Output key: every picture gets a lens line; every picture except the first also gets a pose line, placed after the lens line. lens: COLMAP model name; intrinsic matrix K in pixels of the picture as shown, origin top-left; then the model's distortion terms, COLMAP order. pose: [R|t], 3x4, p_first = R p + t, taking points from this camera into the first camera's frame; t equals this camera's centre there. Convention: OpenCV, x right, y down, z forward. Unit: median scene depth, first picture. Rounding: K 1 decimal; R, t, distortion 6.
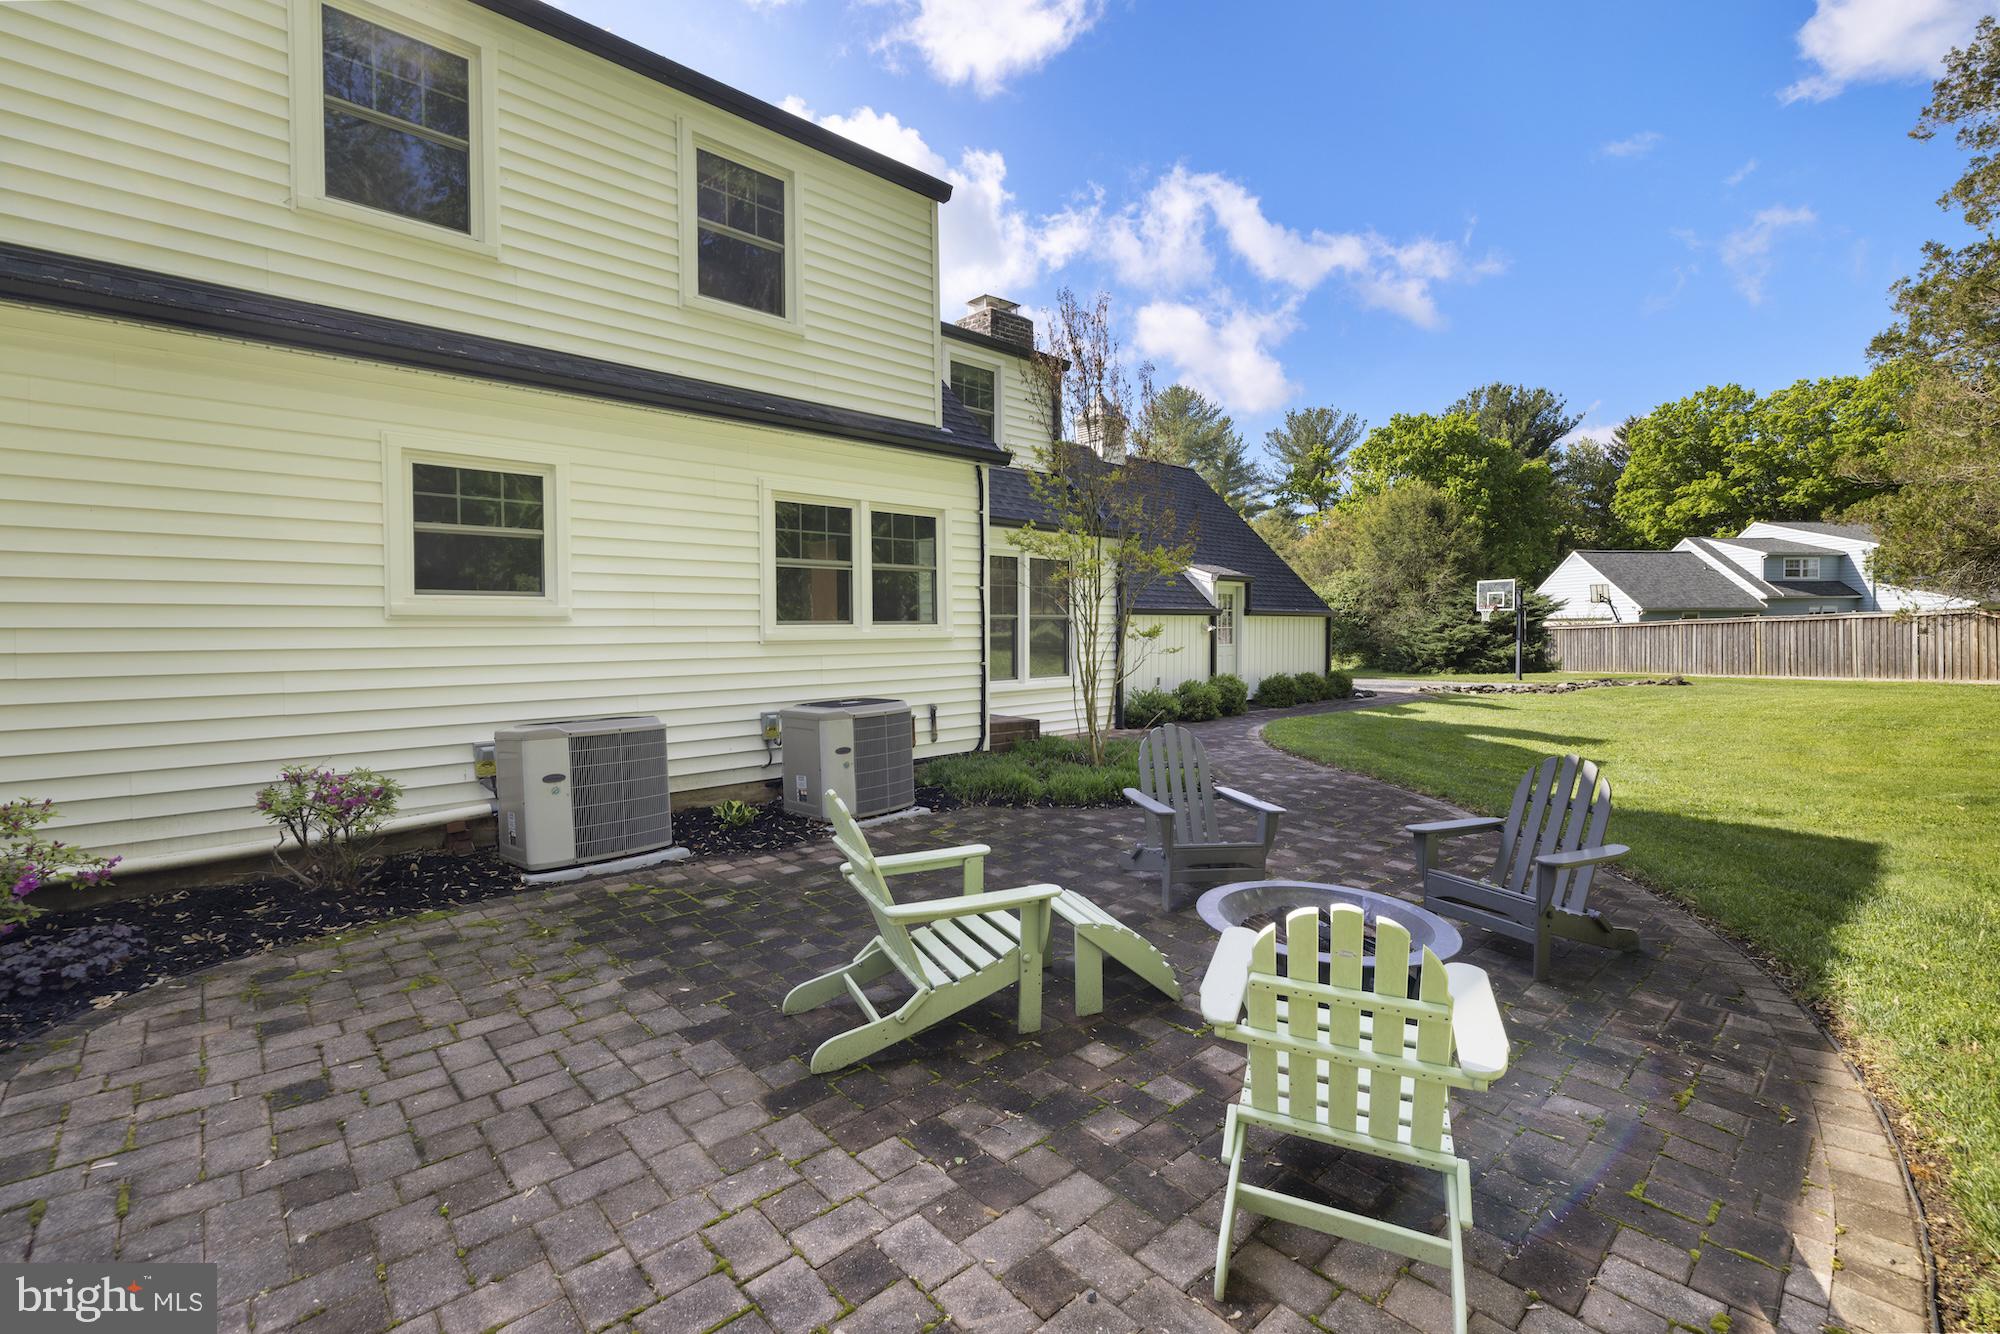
lens RADIAL K [[829.1, 0, 1000.0], [0, 829.1, 667.0], [0, 0, 1]] dist [0.001700, 0.000513]
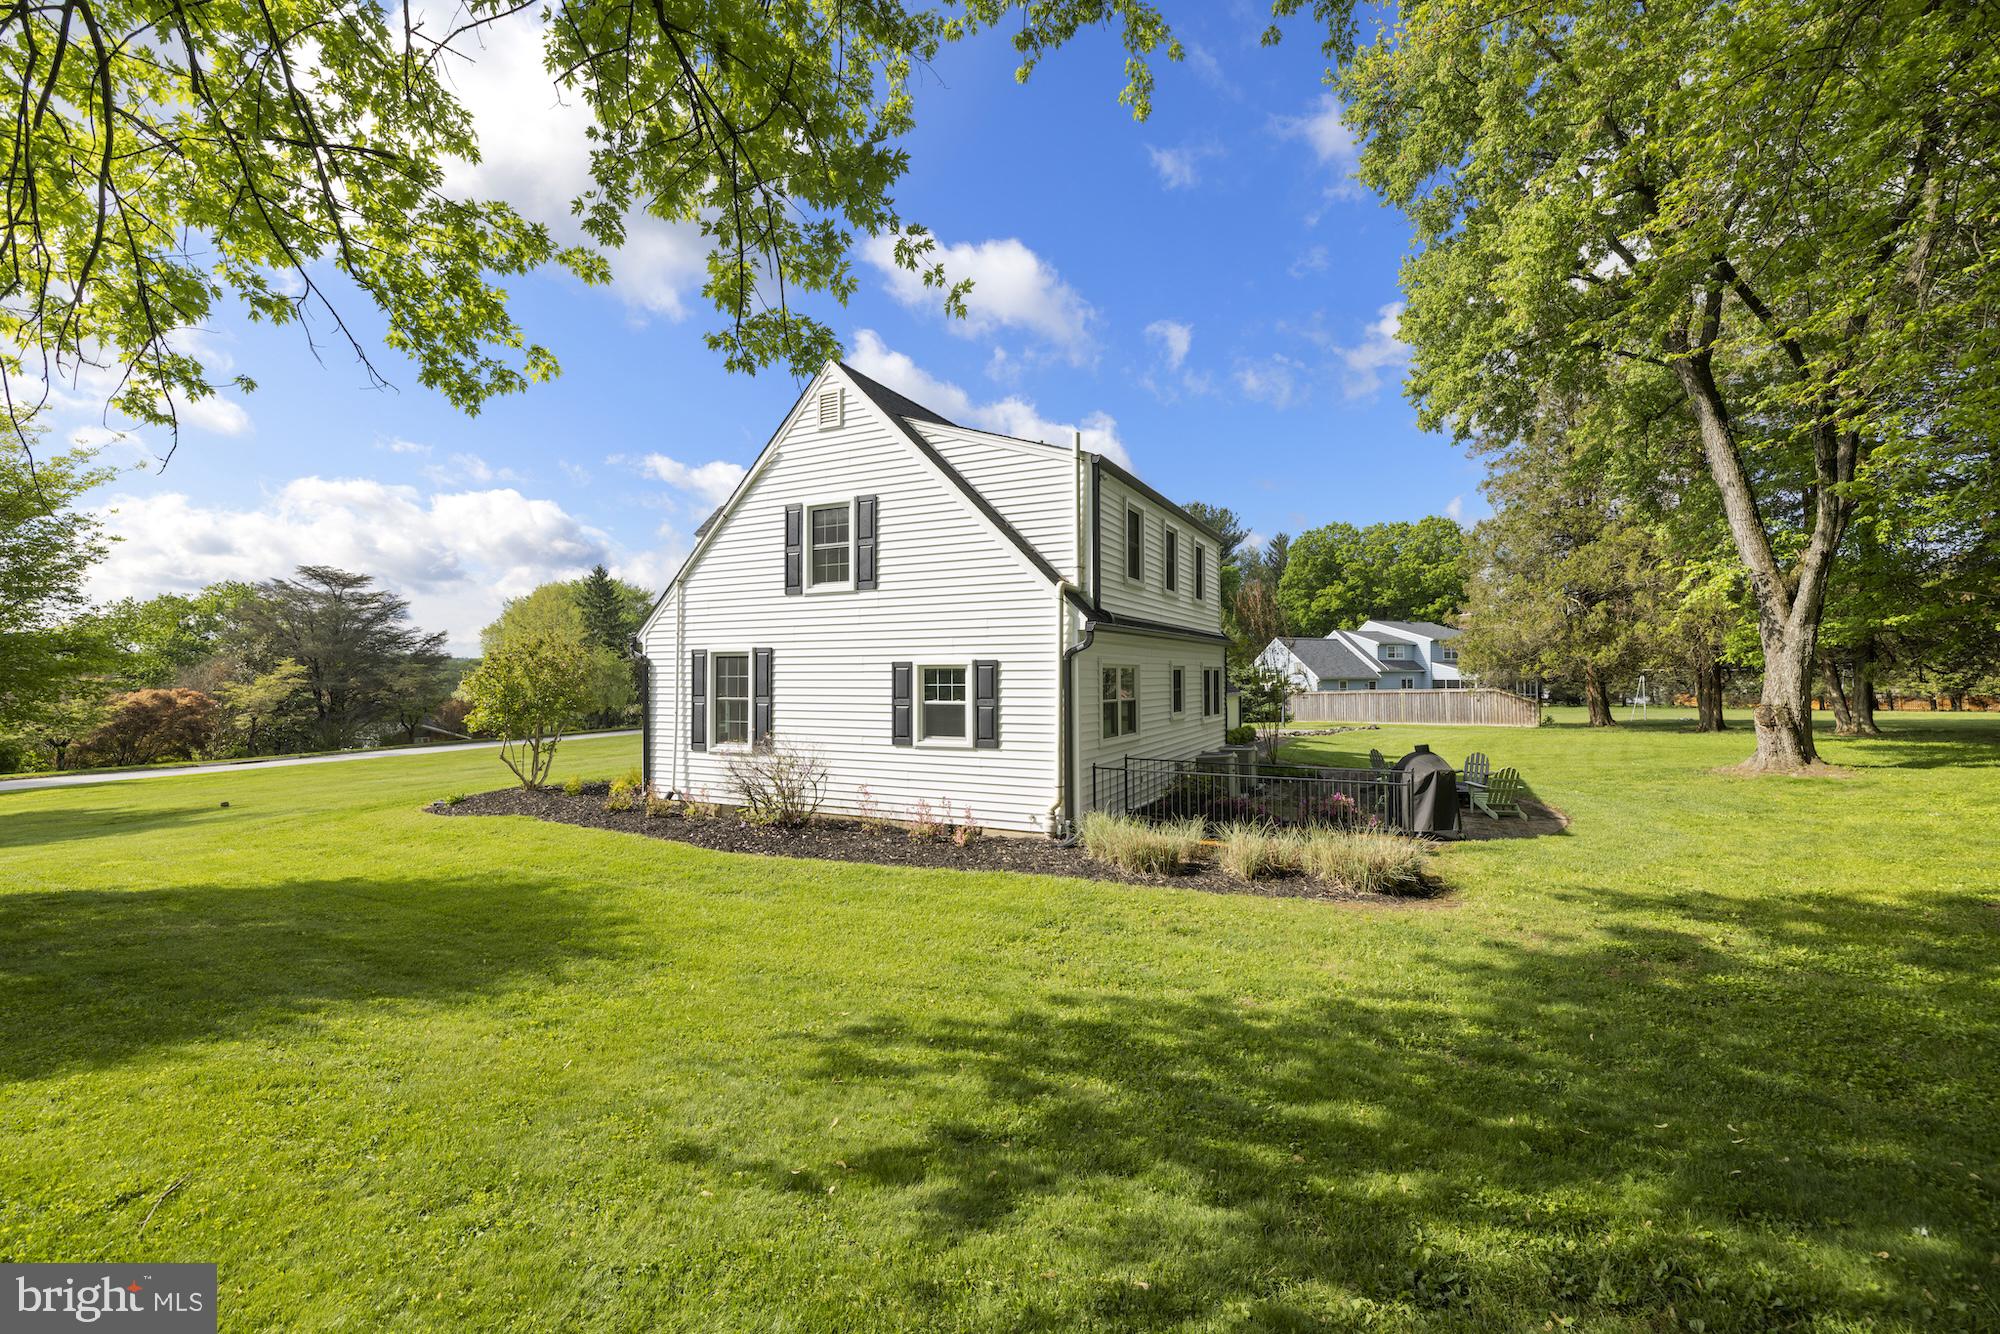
lens RADIAL K [[853.8, 0, 1000.0], [0, 853.8, 667.0], [0, 0, 1]] dist [0.000659, 0.000180]
pose [[0.929618, 0.011401, 0.368347, -0.265514], [0.009323, 0.998474, -0.054434, -0.008586], [-0.368406, 0.054037, 0.928093, -0.179823]]
